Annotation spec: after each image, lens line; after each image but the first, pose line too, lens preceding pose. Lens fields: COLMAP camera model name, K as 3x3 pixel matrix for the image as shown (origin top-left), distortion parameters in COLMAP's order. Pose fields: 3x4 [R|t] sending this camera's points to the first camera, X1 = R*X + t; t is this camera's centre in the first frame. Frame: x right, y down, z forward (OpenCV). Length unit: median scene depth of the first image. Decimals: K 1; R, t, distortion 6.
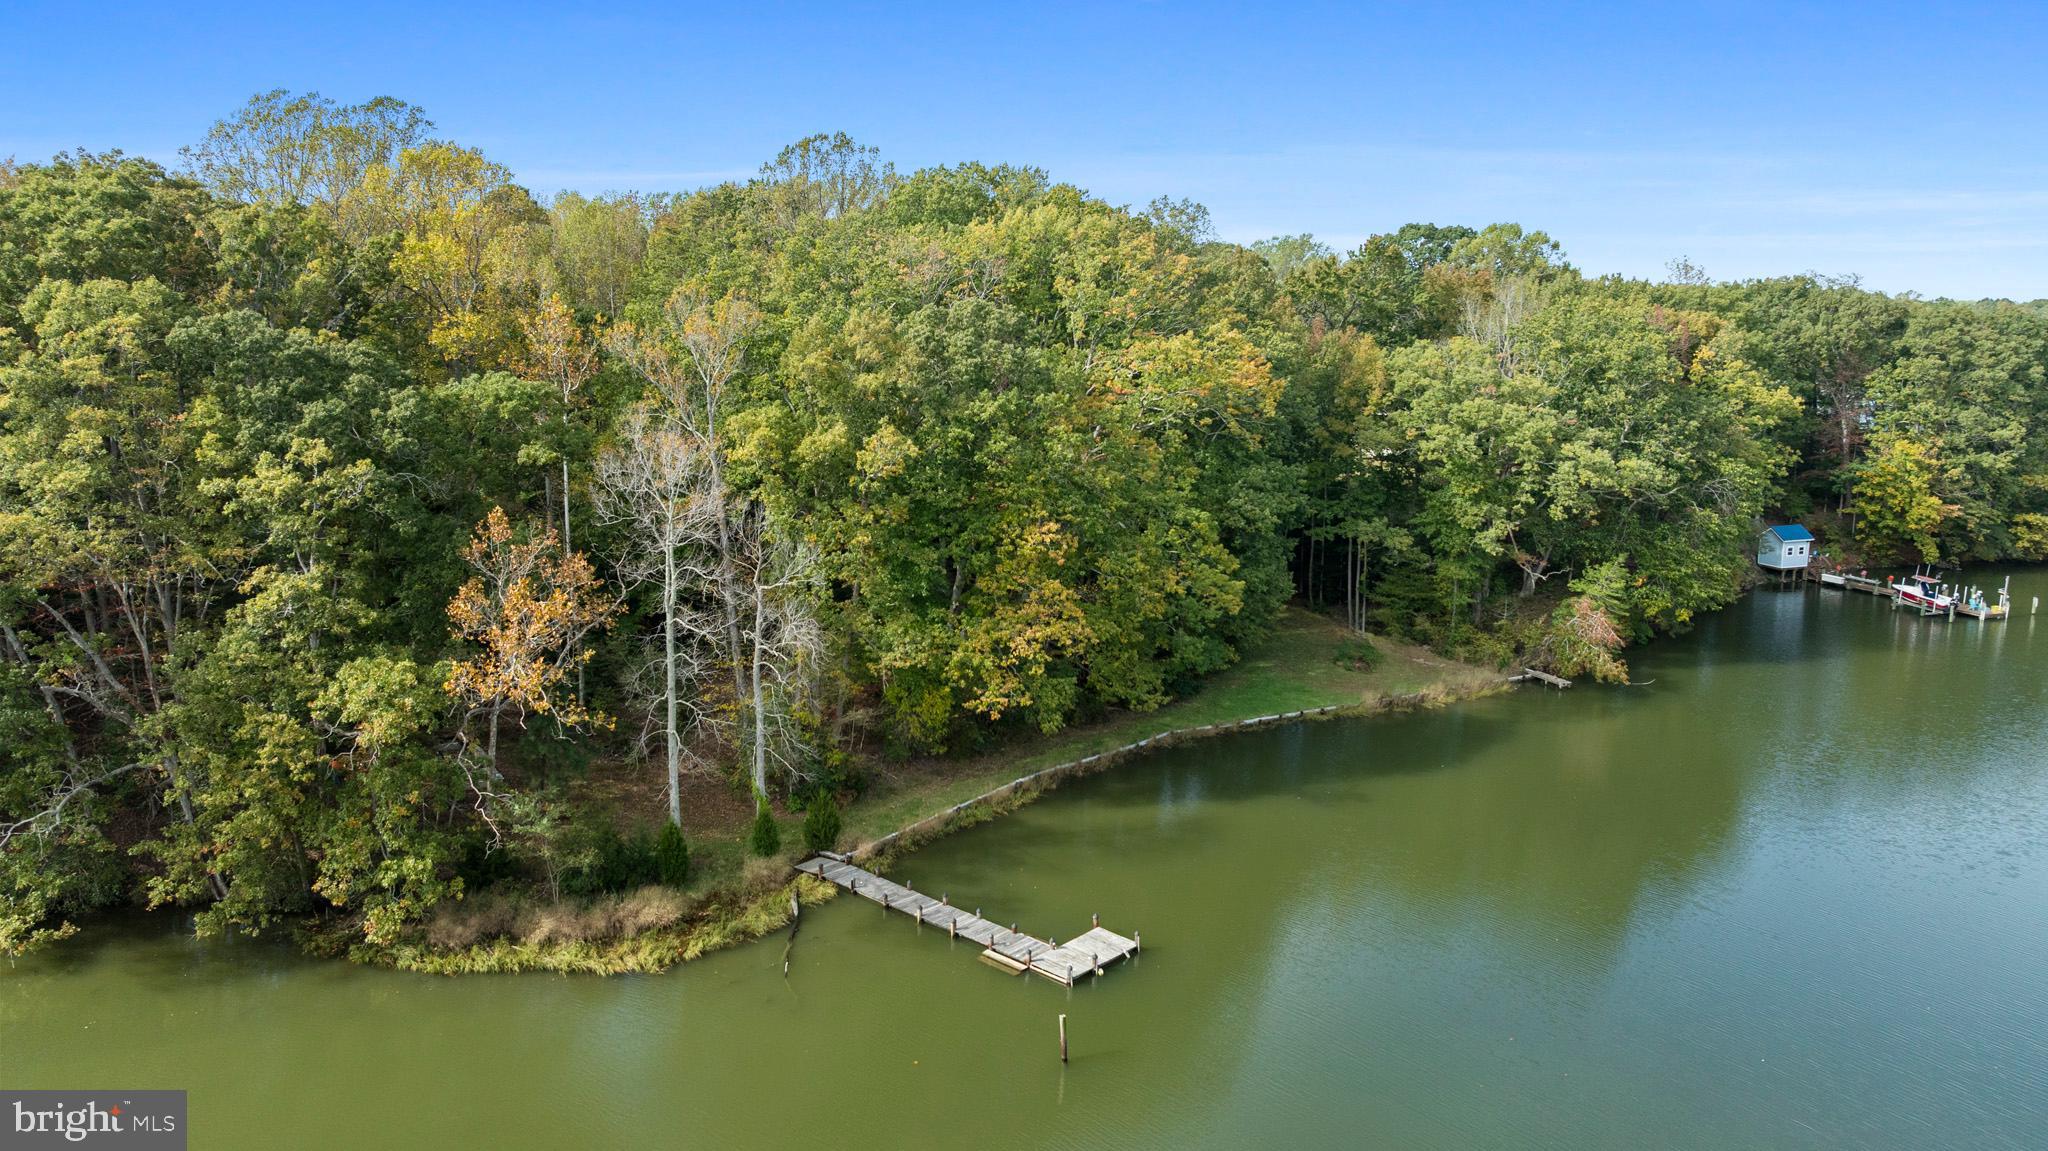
lens RADIAL K [[1443.0, 0, 1024.5], [0, 1443.0, 576.7], [0, 0, 1]] dist [-0.024459, -0.000428]
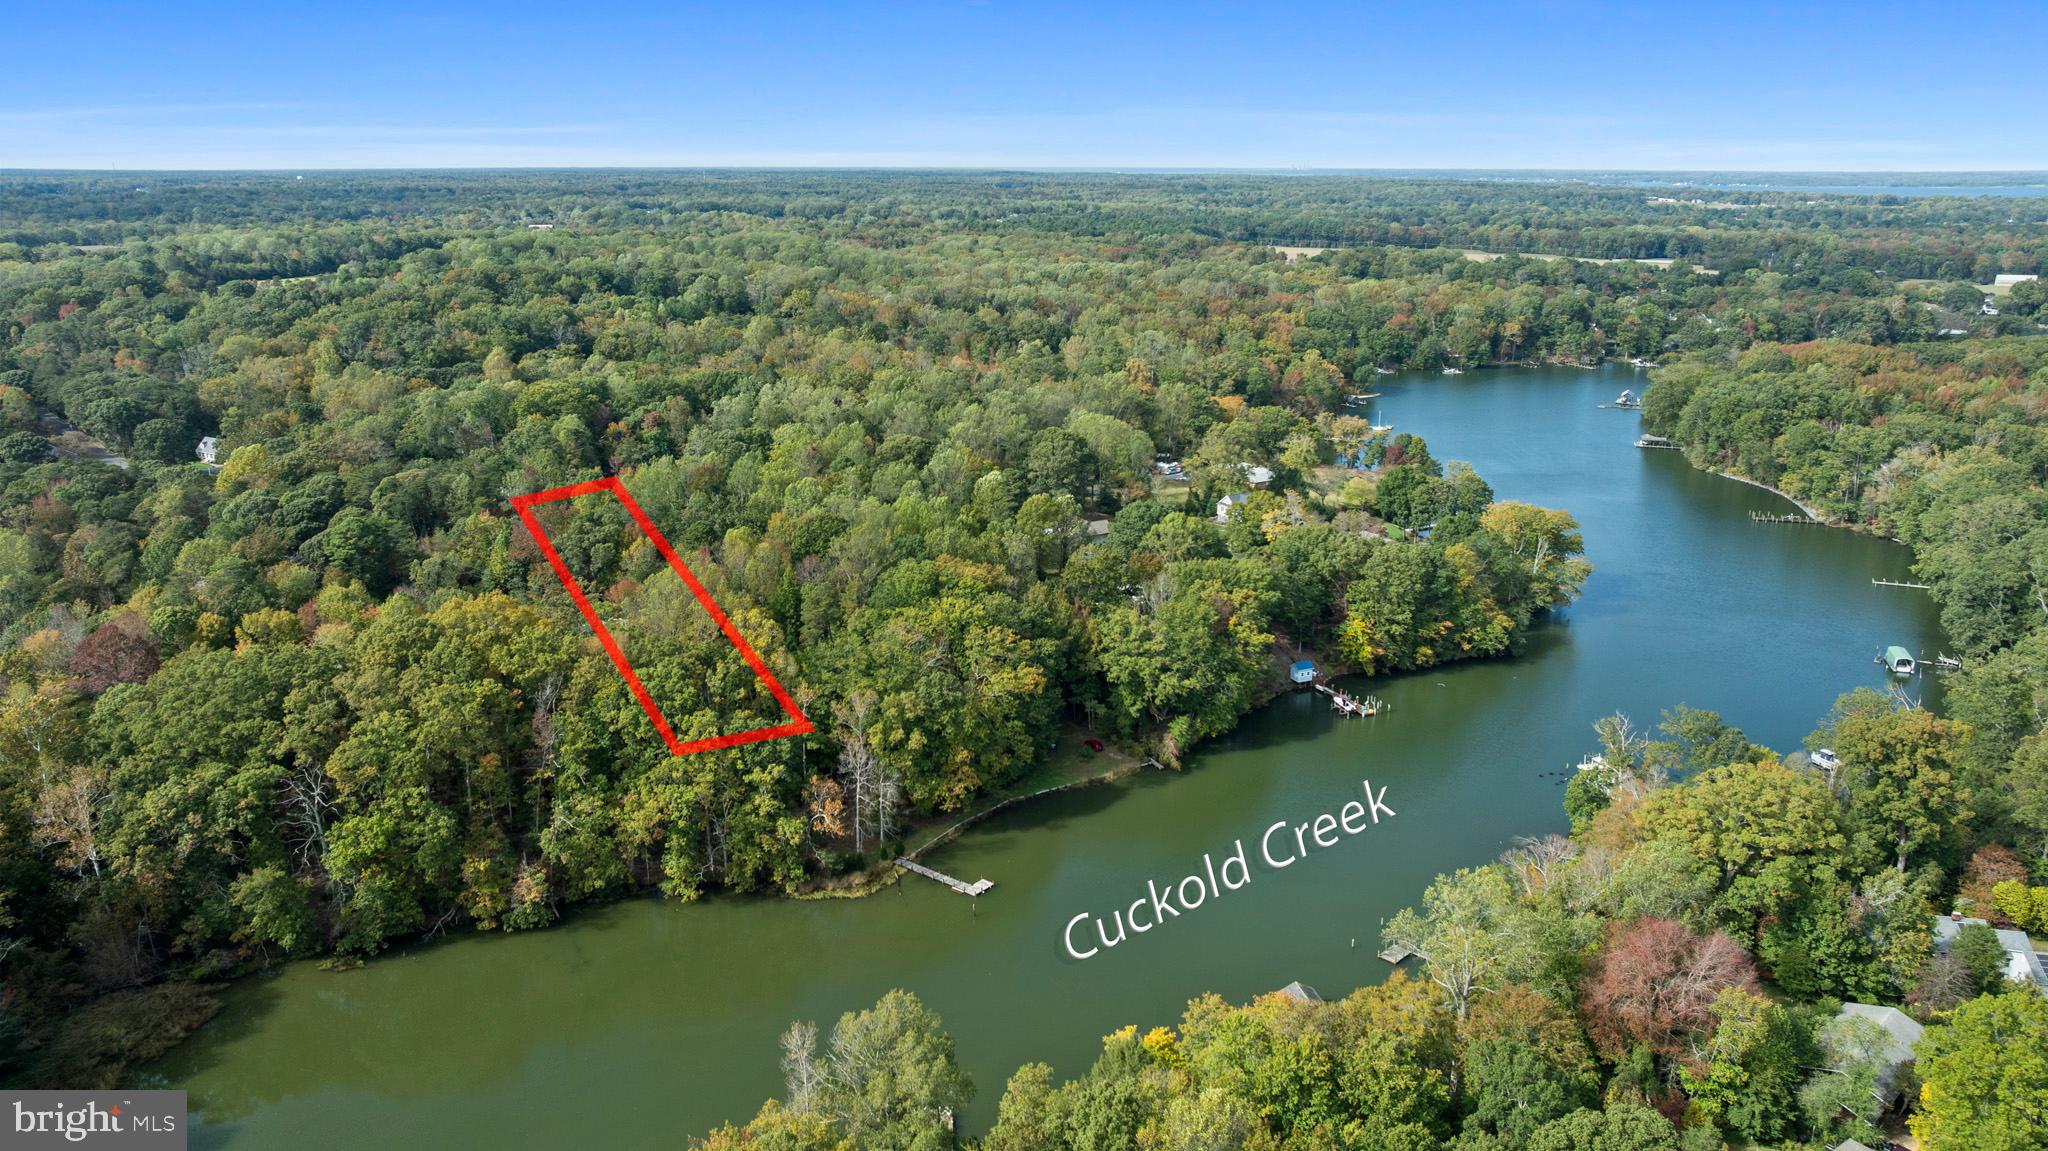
lens RADIAL K [[1443.0, 0, 1021.4], [0, 1443.0, 566.8], [0, 0, 1]] dist [-0.024459, -0.000428]
pose [[0.997554, -0.026150, 0.064828, -0.055327], [0.020512, 0.996070, 0.086161, -0.725370], [-0.066826, -0.084621, 0.994170, -2.176158]]
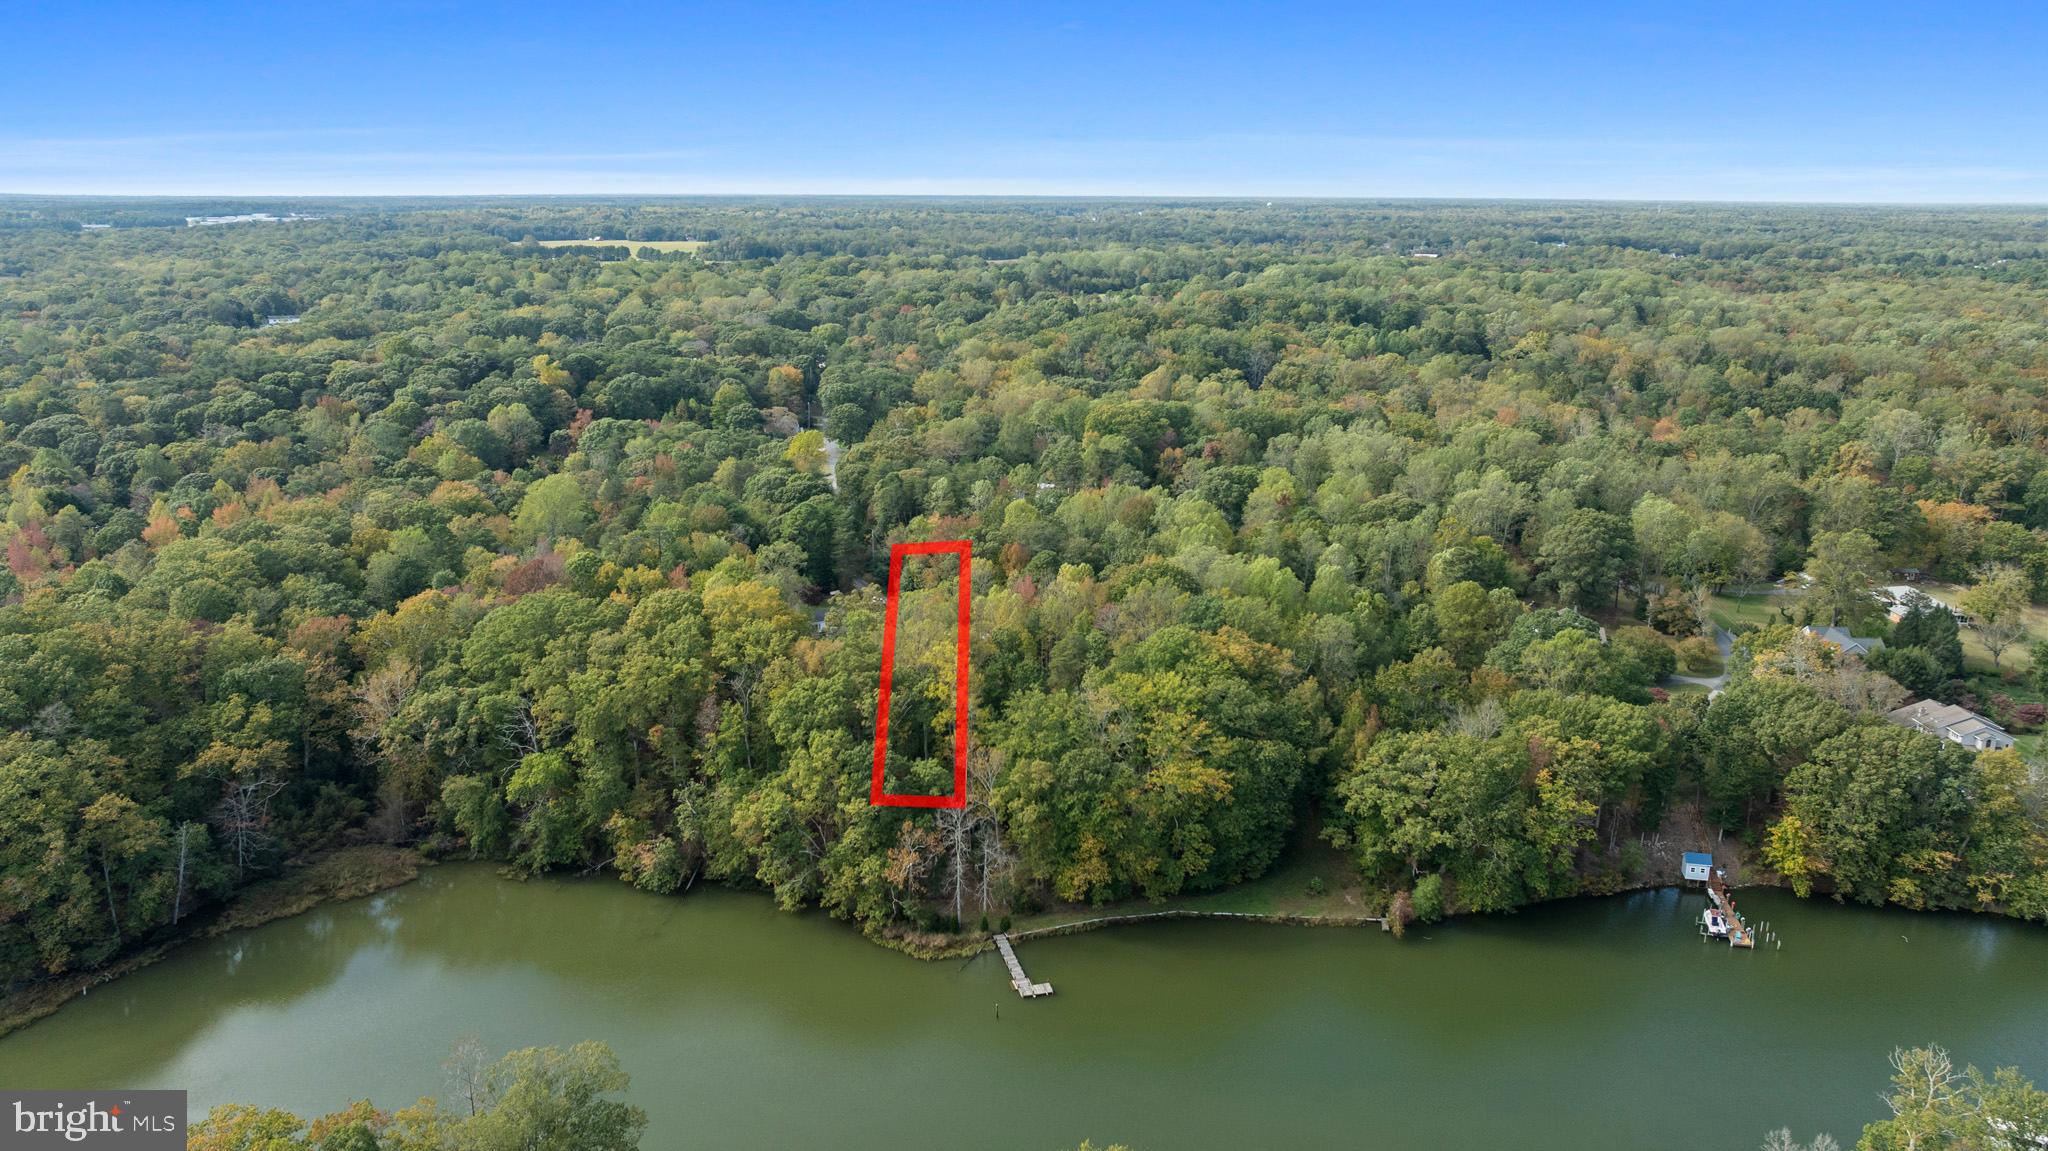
lens RADIAL K [[1443.0, 0, 1023.7], [0, 1443.0, 583.8], [0, 0, 1]] dist [-0.024459, -0.000428]
pose [[0.840917, 0.136361, -0.523702, 1.356474], [-0.096997, 0.990041, 0.102035, -0.834460], [0.532400, -0.035006, 0.845769, -1.502357]]
